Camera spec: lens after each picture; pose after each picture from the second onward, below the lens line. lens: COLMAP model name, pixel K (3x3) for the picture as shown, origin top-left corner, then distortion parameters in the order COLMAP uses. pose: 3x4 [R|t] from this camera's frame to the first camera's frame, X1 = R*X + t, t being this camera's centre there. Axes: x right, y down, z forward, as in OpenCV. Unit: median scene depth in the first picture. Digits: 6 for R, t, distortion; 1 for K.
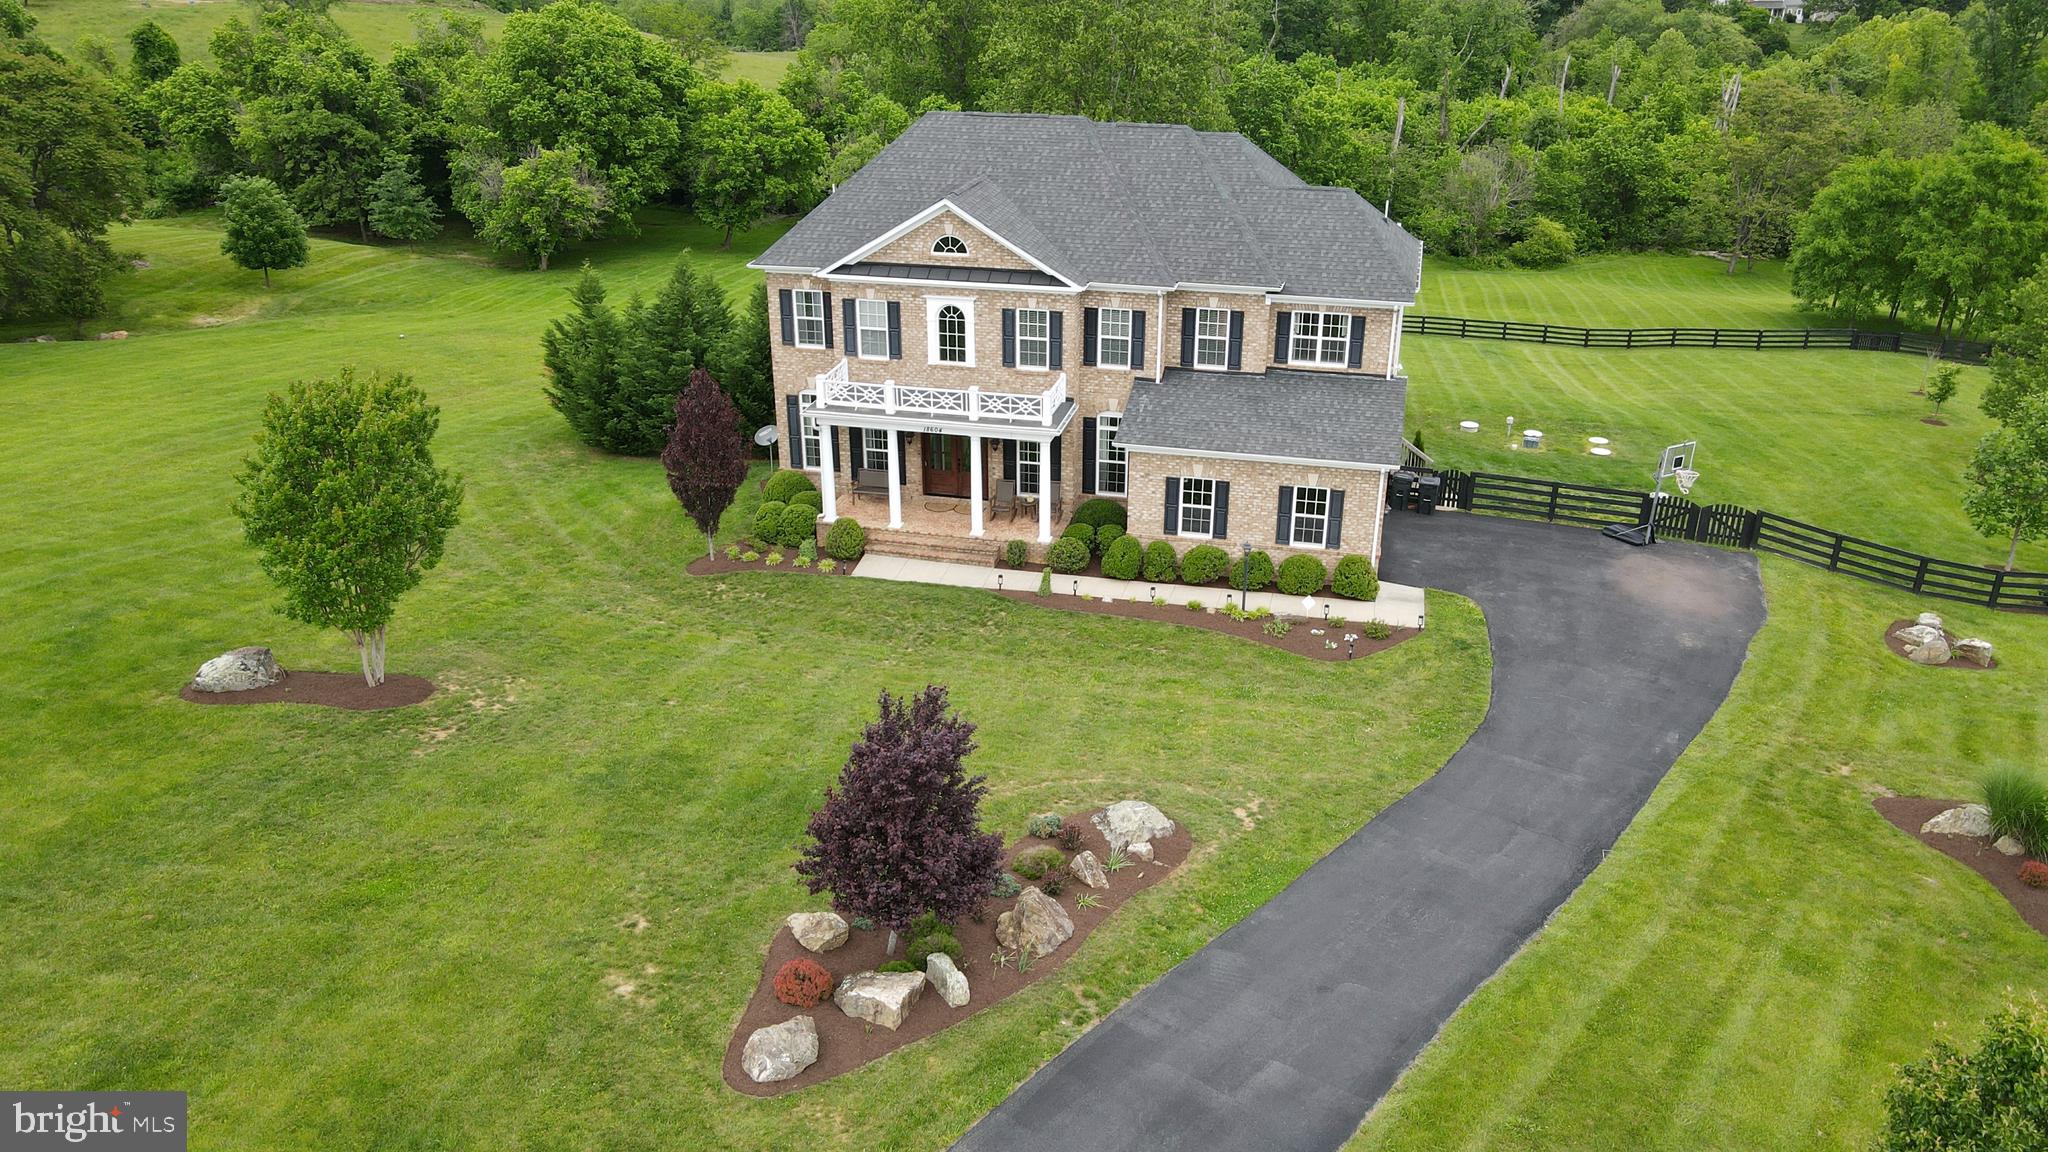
lens RADIAL K [[1511.7, 0, 1023.3], [0, 1511.7, 601.6], [0, 0, 1]] dist [0.004655, 0.011840]
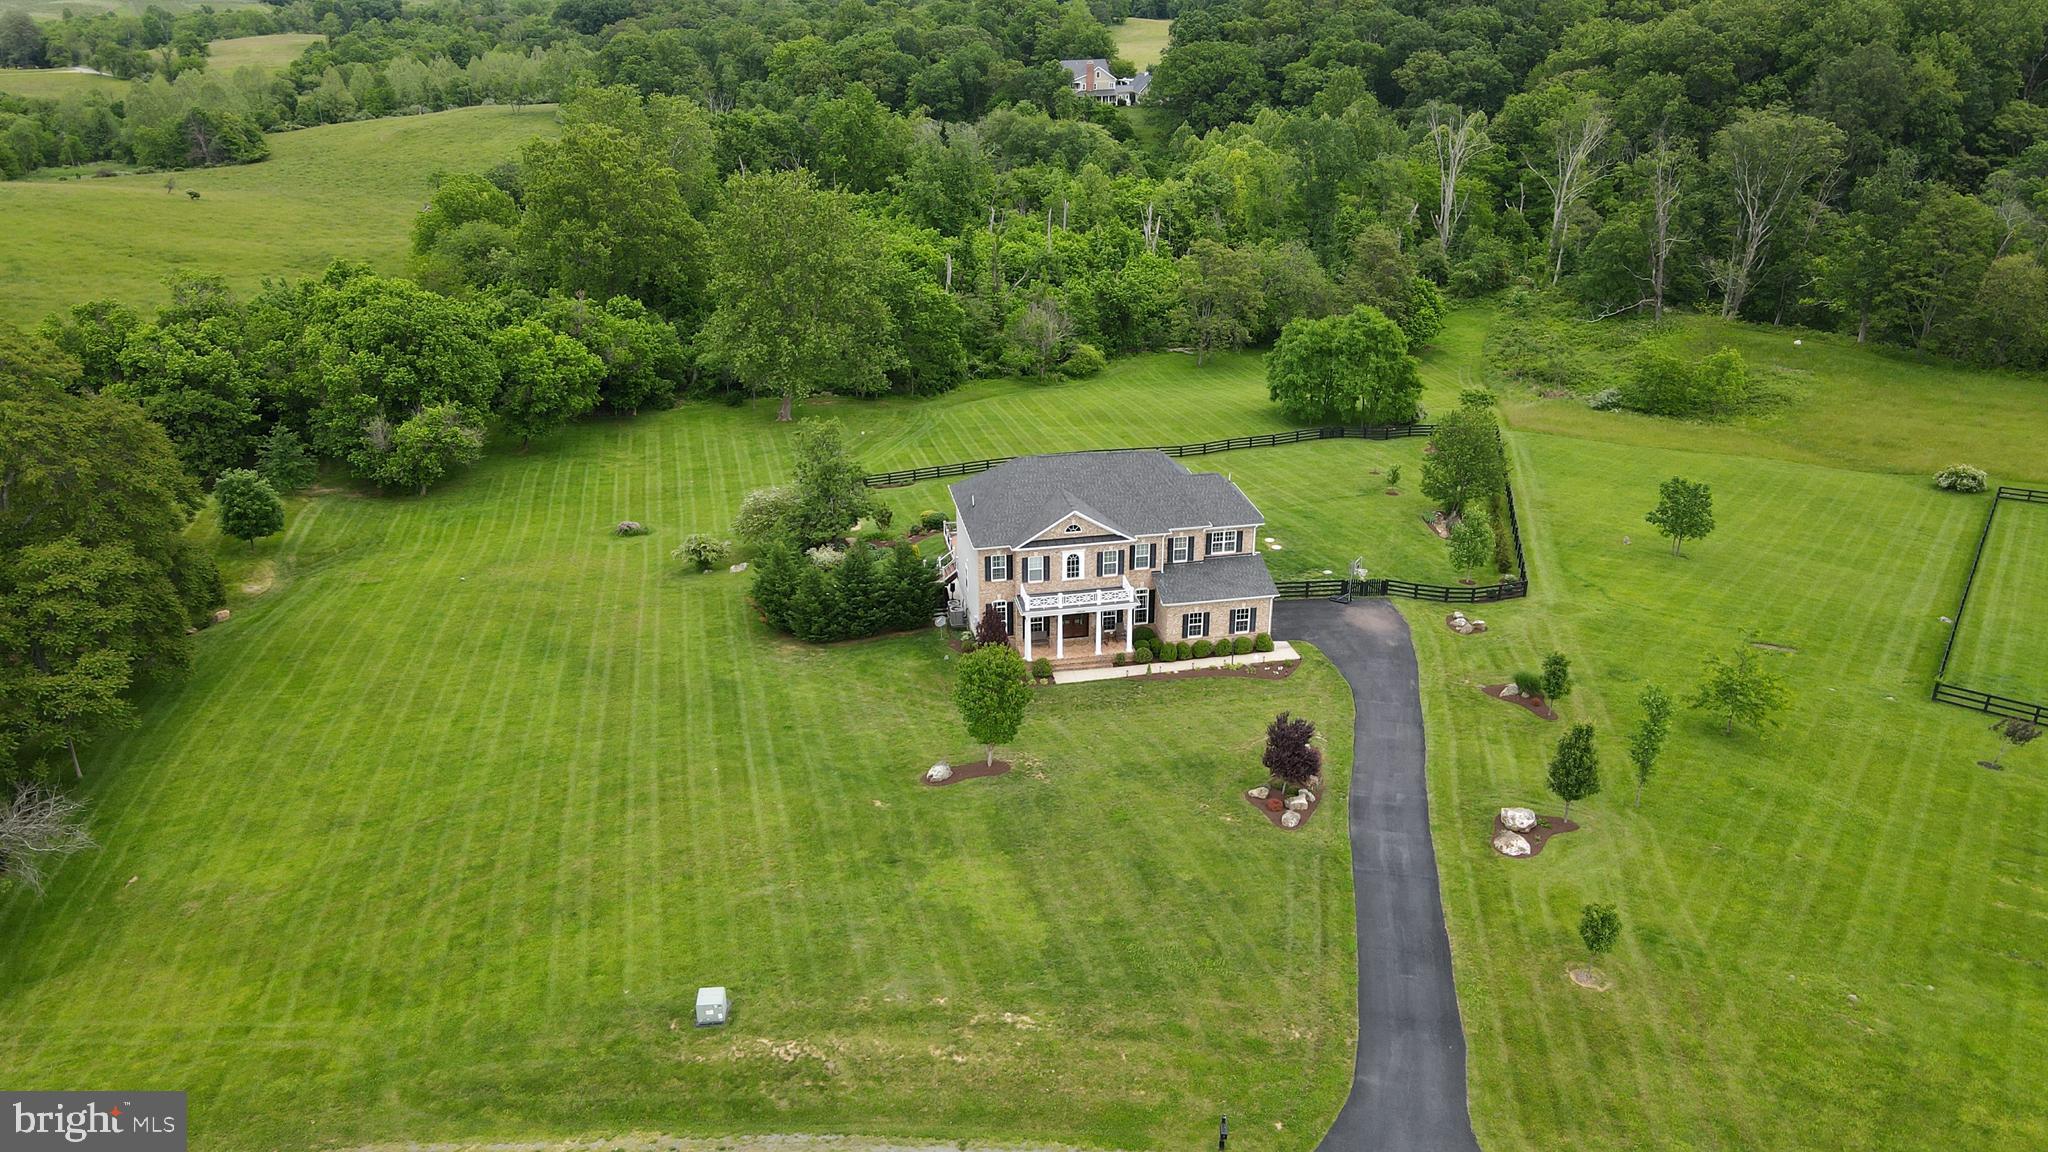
lens RADIAL K [[1507.3, 0, 1021.7], [0, 1507.3, 607.8], [0, 0, 1]] dist [-0.001299, 0.013276]
pose [[0.911299, -0.180905, 0.369875, -0.940756], [0.182364, 0.982731, 0.031343, -0.201669], [-0.369158, 0.038889, 0.928553, -1.001469]]
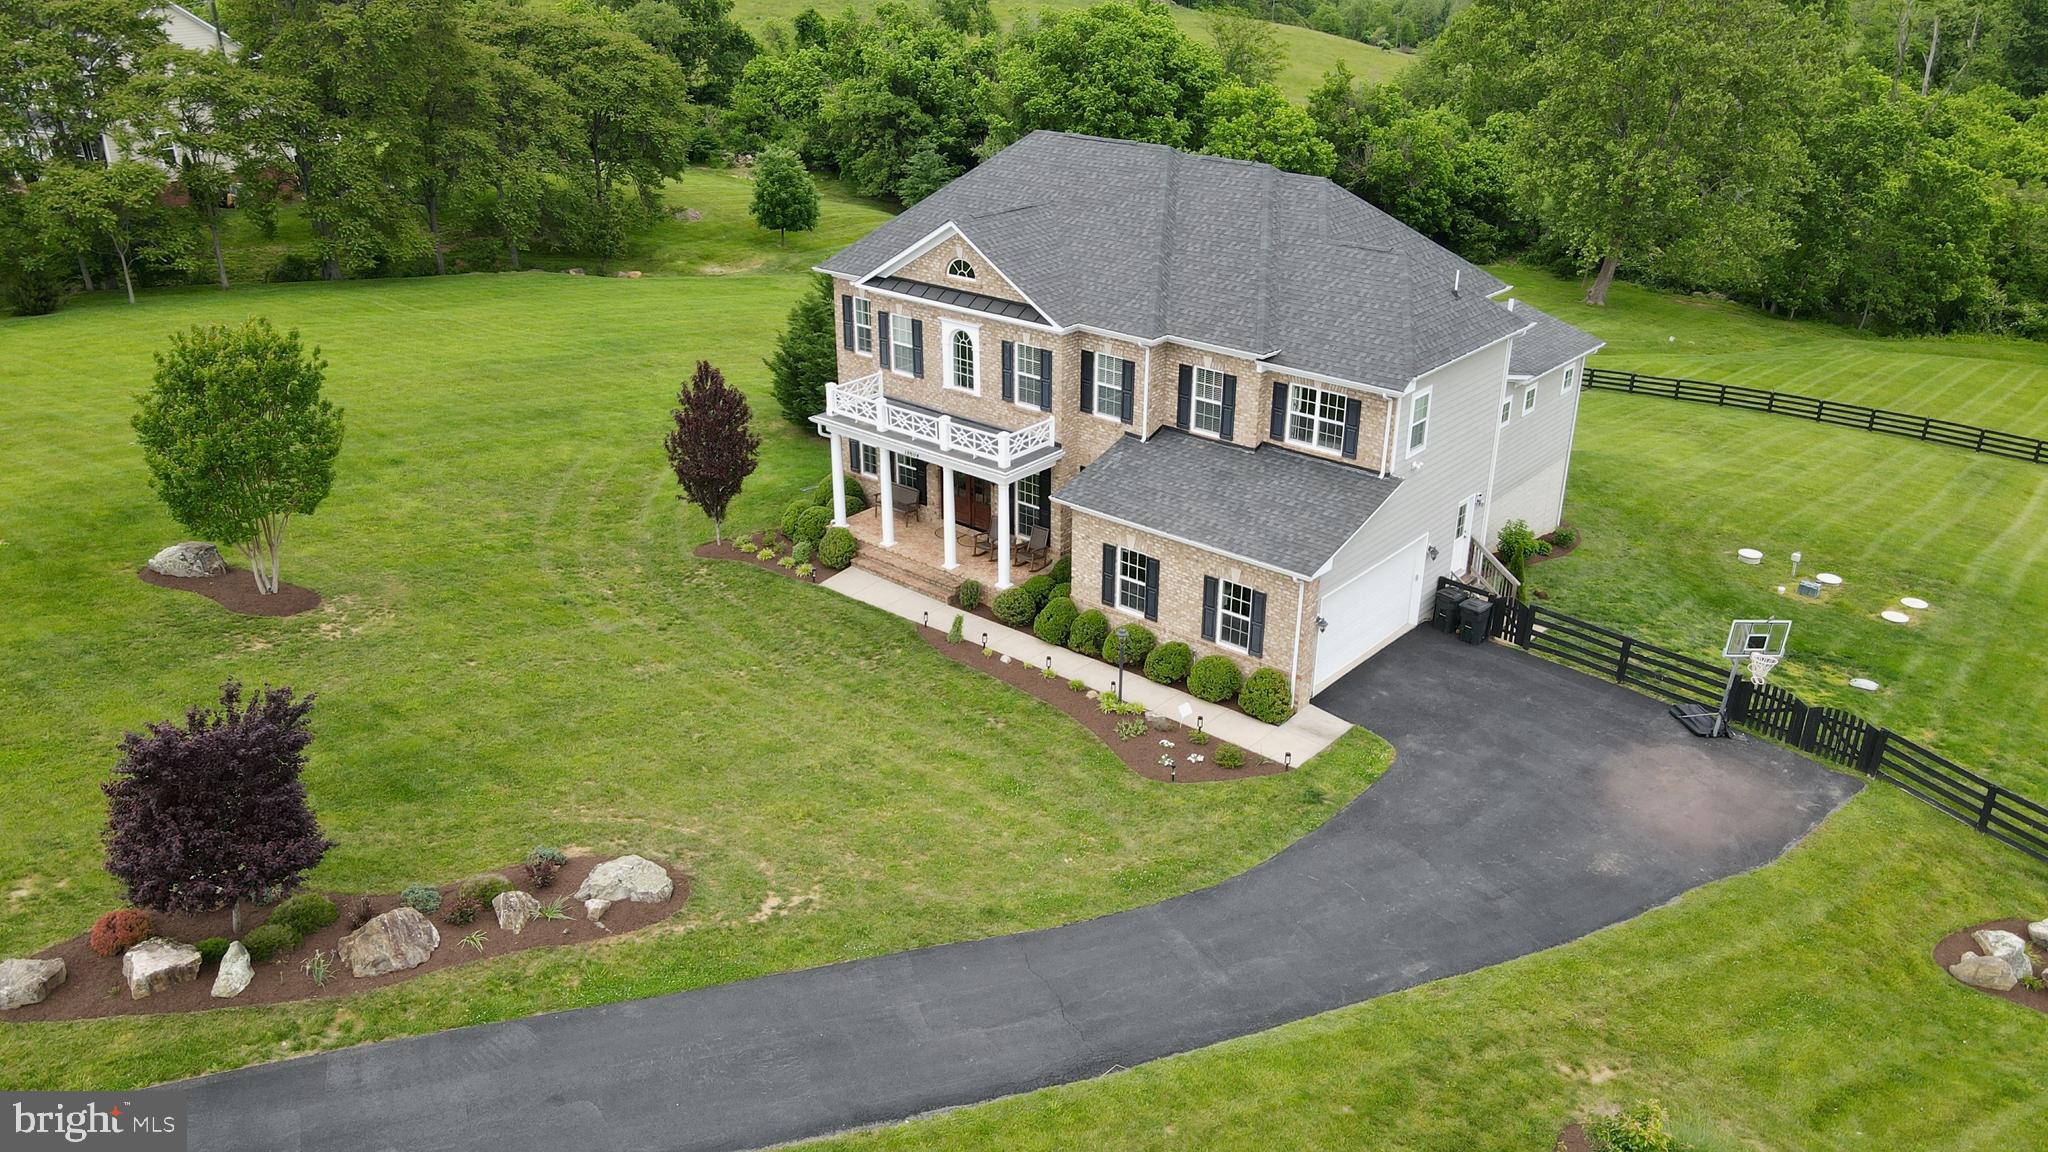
lens RADIAL K [[1519.9, 0, 1025.2], [0, 1519.9, 594.1], [0, 0, 1]] dist [0.009331, 0.010346]
pose [[0.892707, 0.190953, -0.408180, 0.419303], [-0.193125, 0.980502, 0.036322, -0.073532], [0.407157, 0.046405, 0.912179, 0.135430]]
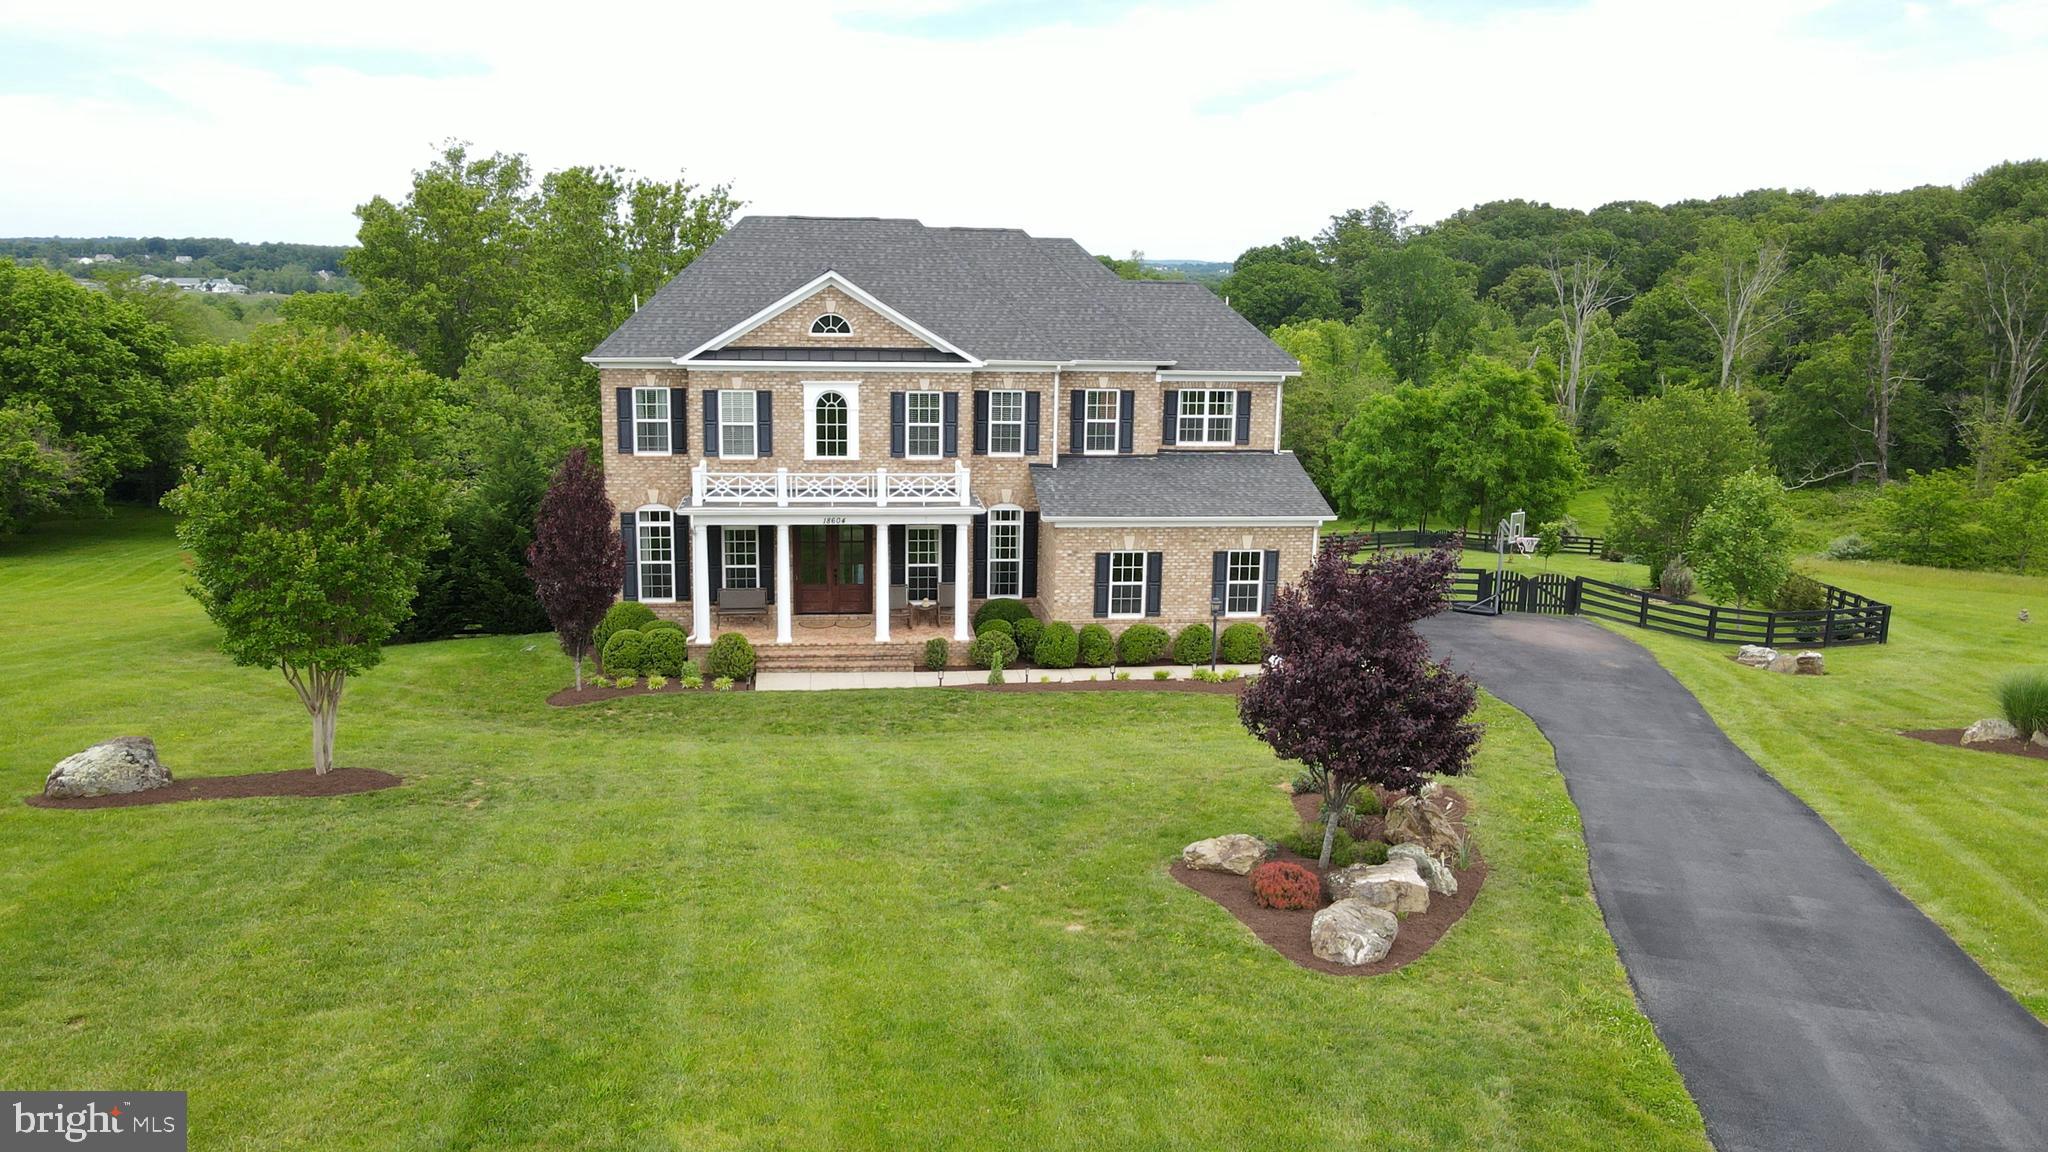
lens RADIAL K [[1576.4, 0, 1023.1], [0, 1576.4, 602.9], [0, 0, 1]] dist [0.003784, 0.013363]
pose [[0.931428, -0.057455, 0.359362, -0.287704], [0.136098, 0.970801, -0.197541, 0.128667], [-0.337519, 0.232904, 0.912051, 0.131501]]
